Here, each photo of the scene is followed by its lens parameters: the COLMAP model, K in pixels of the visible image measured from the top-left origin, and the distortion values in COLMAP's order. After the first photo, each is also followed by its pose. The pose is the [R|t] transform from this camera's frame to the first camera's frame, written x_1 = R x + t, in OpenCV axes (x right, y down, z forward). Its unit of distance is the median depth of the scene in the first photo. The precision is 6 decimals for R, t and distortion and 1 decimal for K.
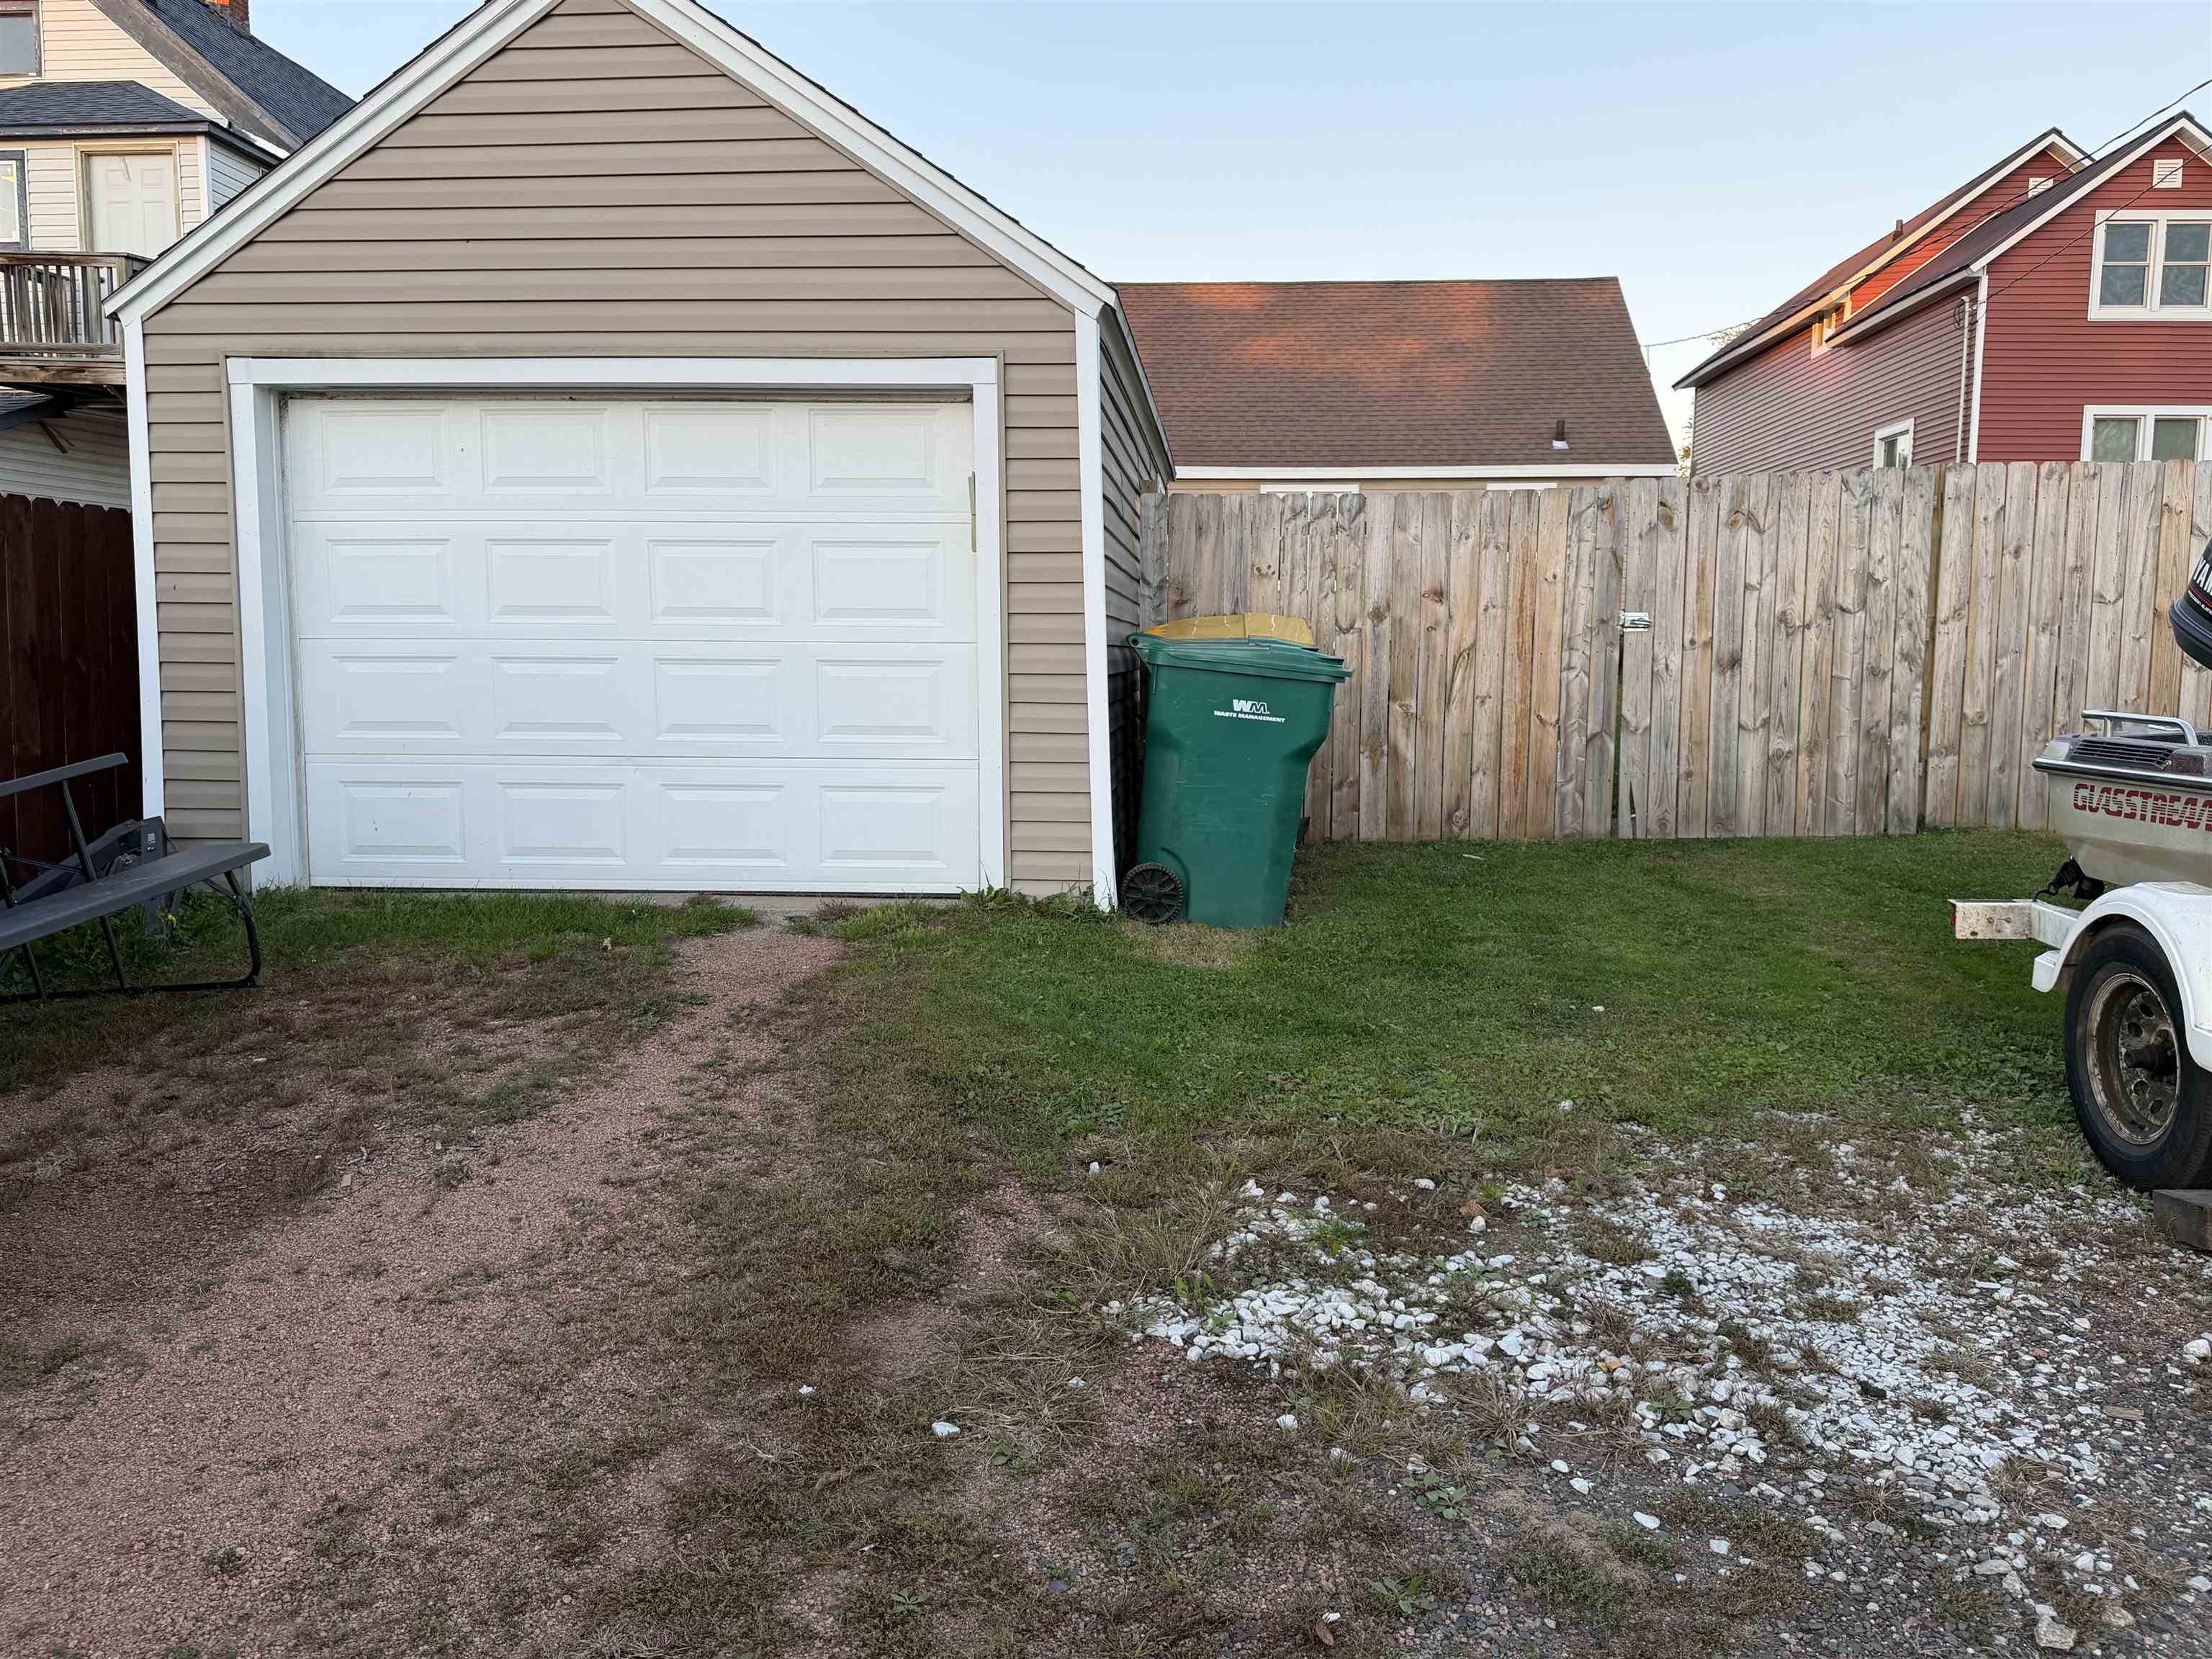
lens RADIAL K [[1741.9, 0, 1105.8], [0, 1741.9, 835.6], [0, 0, 1]] dist [0.006722, 0.002855]
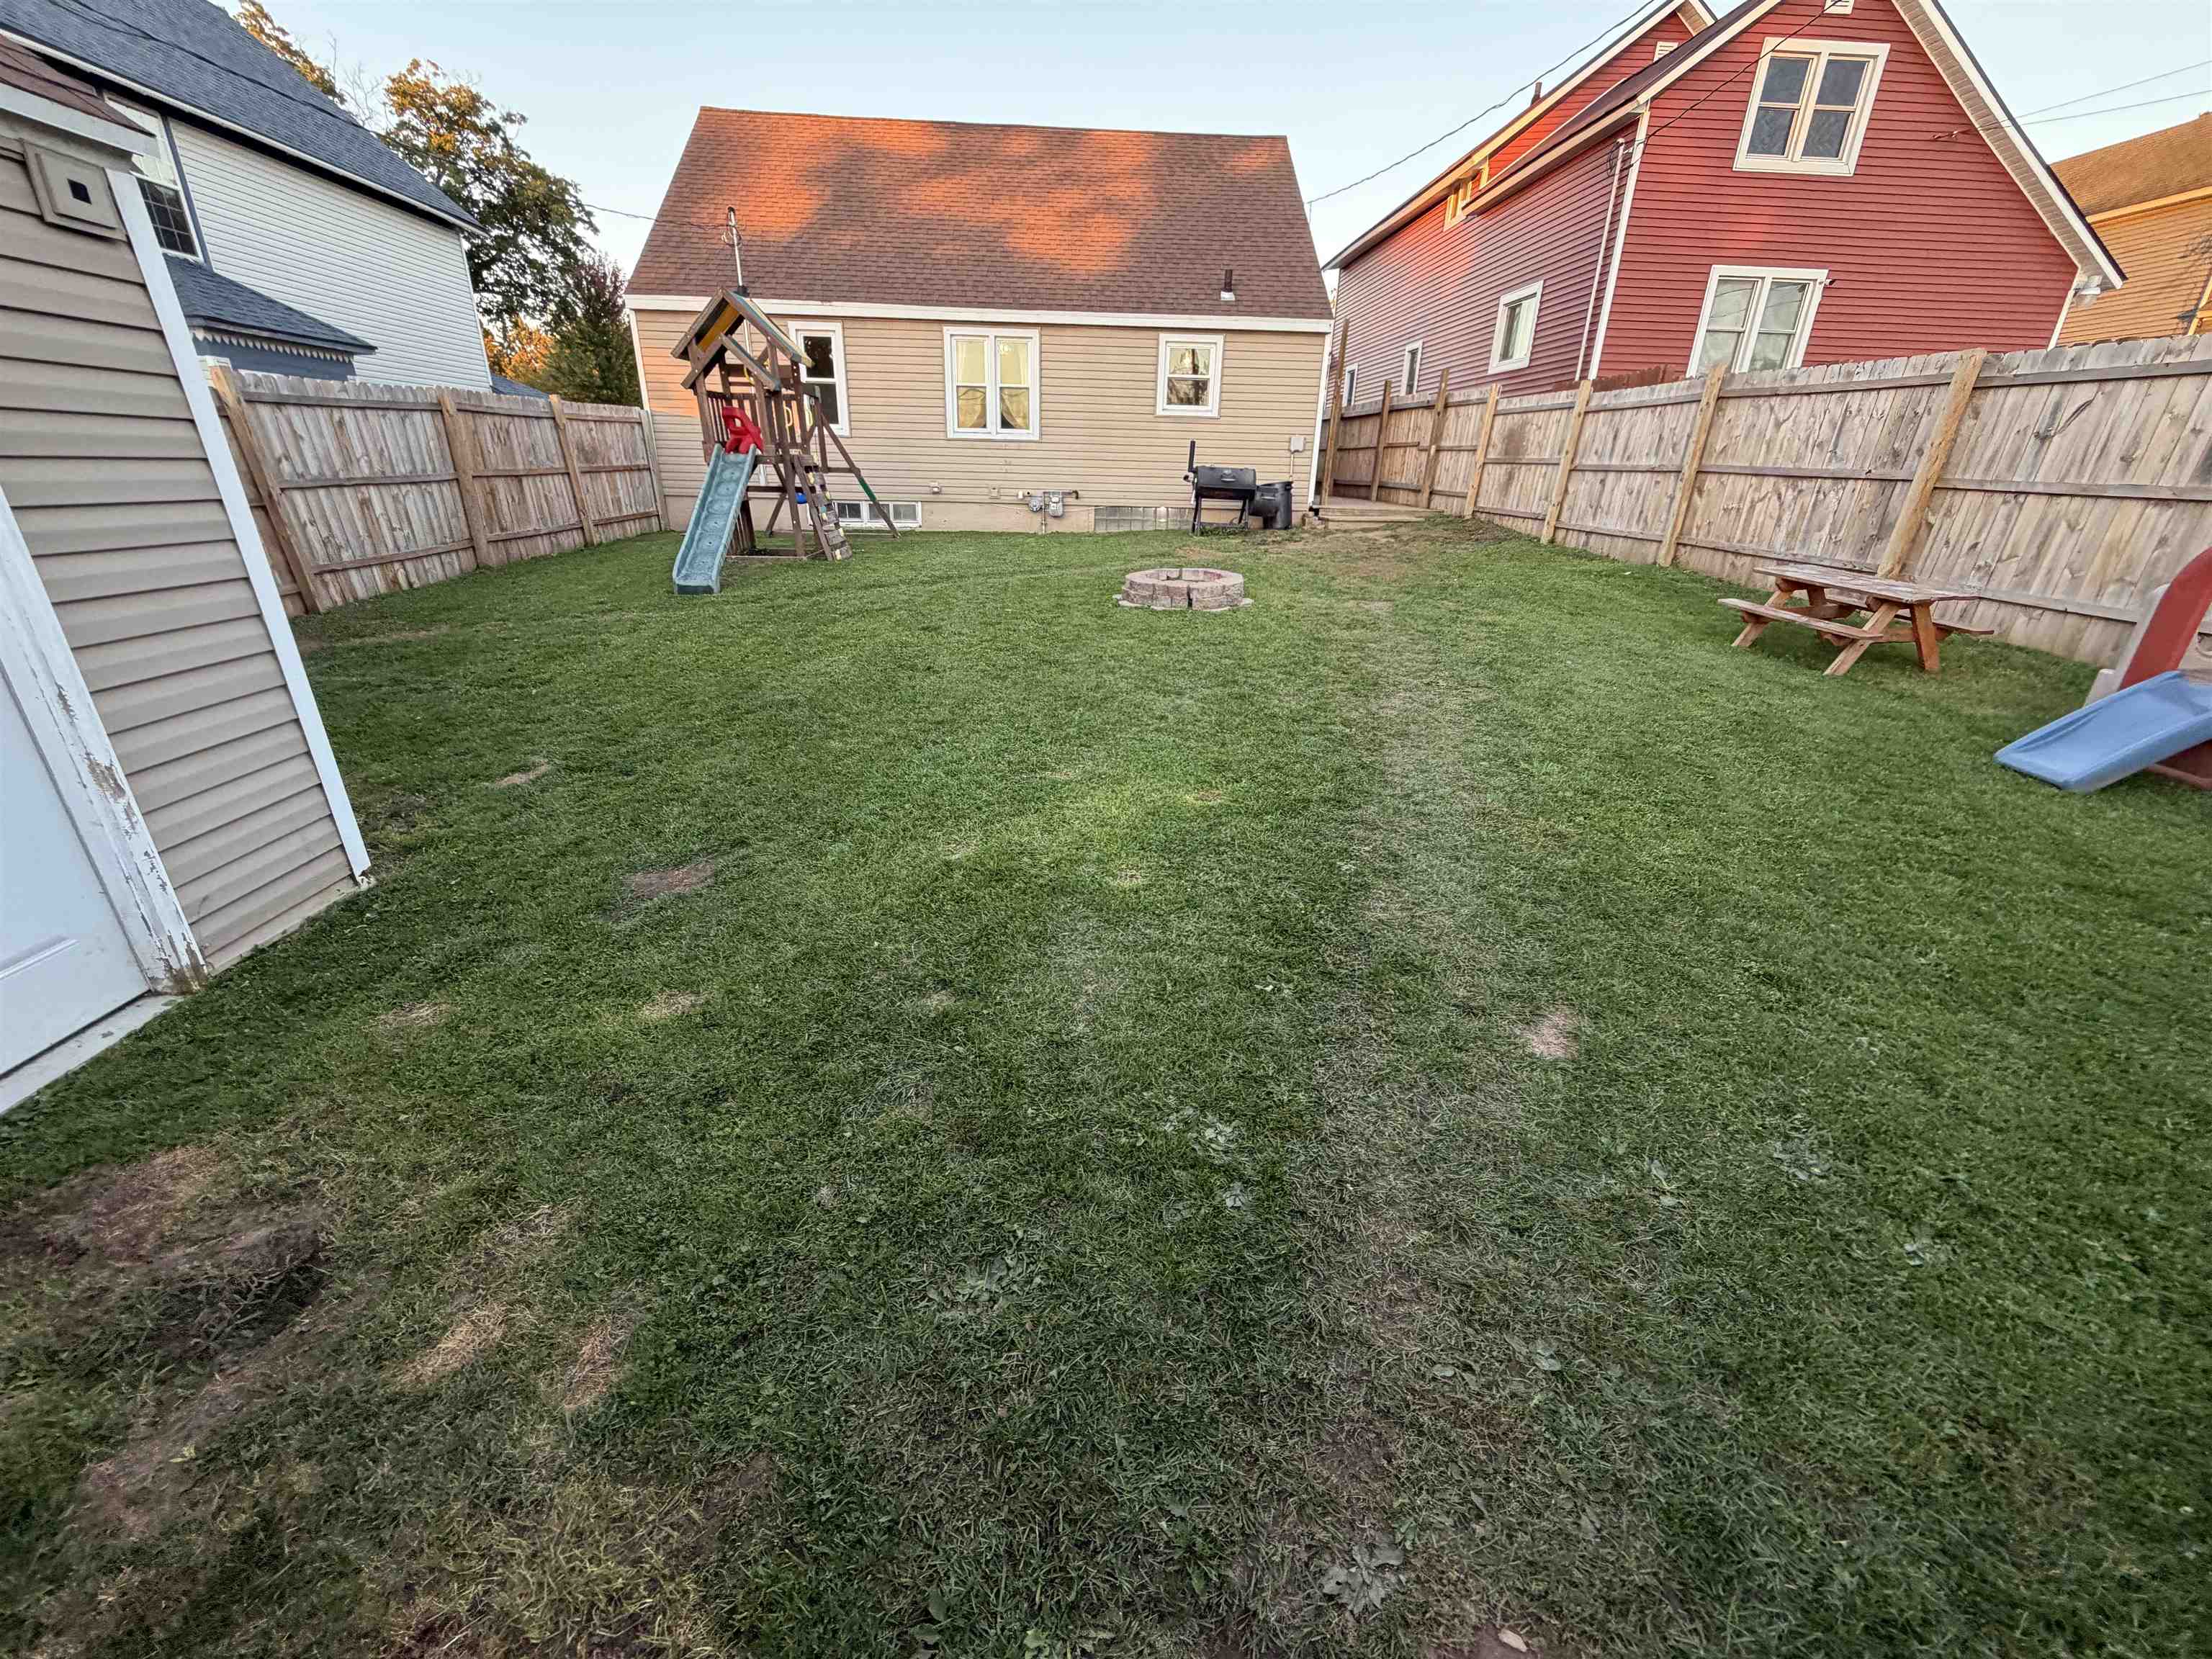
lens RADIAL K [[880.1, 0, 1119.9], [0, 880.1, 828.0], [0, 0, 1]] dist [0.001283, 0.000331]
pose [[0.991398, -0.034832, 0.126163, 0.126719], [-0.001967, 0.959862, 0.280464, -0.068587], [-0.130868, -0.278300, 0.951537, 0.443424]]
